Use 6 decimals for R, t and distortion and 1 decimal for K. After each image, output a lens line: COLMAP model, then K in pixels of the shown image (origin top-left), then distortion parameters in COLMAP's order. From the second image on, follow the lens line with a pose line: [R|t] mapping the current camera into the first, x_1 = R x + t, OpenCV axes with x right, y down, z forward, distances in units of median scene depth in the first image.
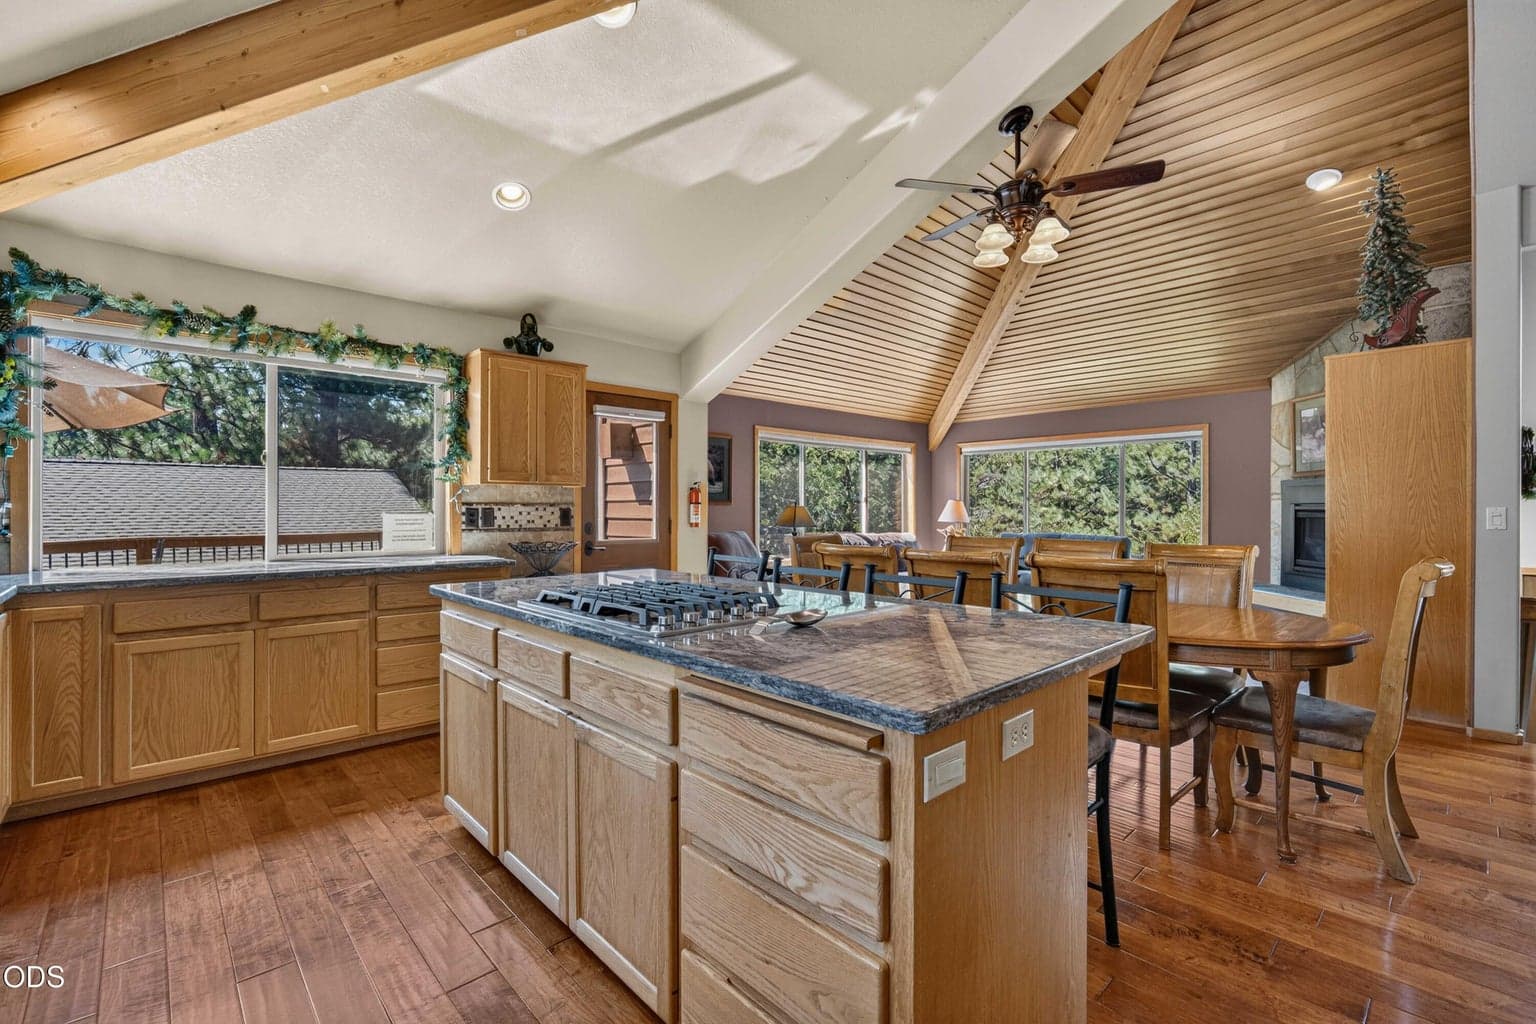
lens RADIAL K [[678.4, 0, 769.2], [0, 678.4, 512.7], [0, 0, 1]] dist [-0.001128, 0.000122]
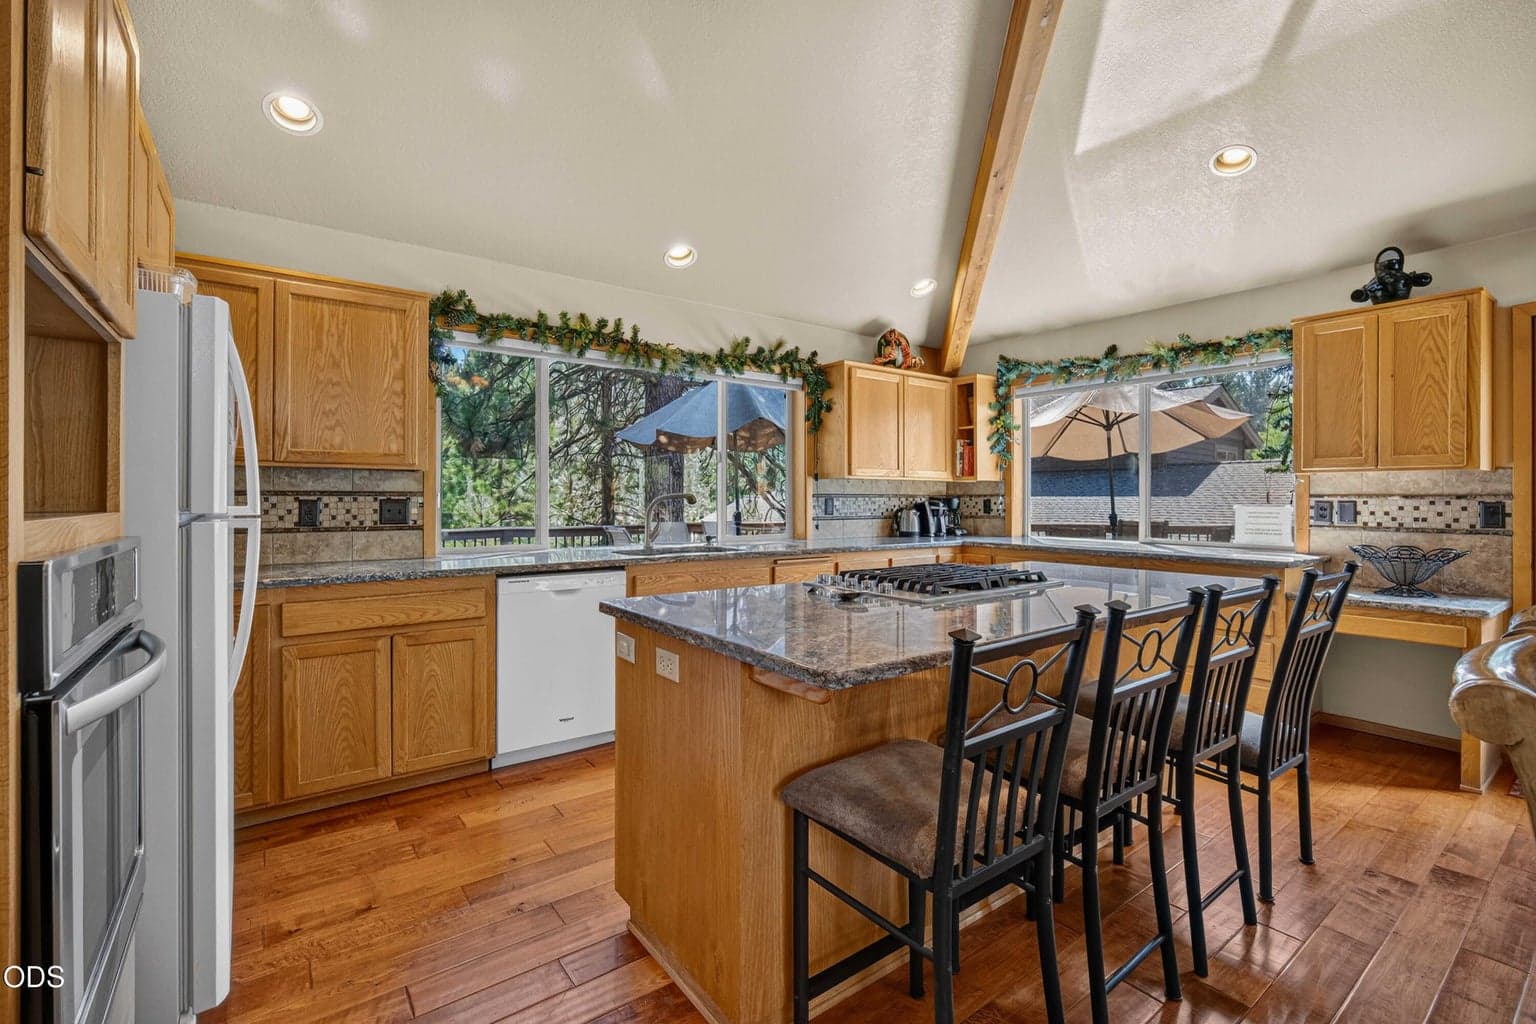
lens RADIAL K [[678.4, 0, 767.3], [0, 678.4, 502.2], [0, 0, 1]] dist [-0.001128, 0.000122]
pose [[-0.096699, 0.003955, -0.995306, 0.374056], [-0.012158, 0.999913, 0.005154, -0.000772], [0.995239, 0.012599, -0.096642, 0.293594]]
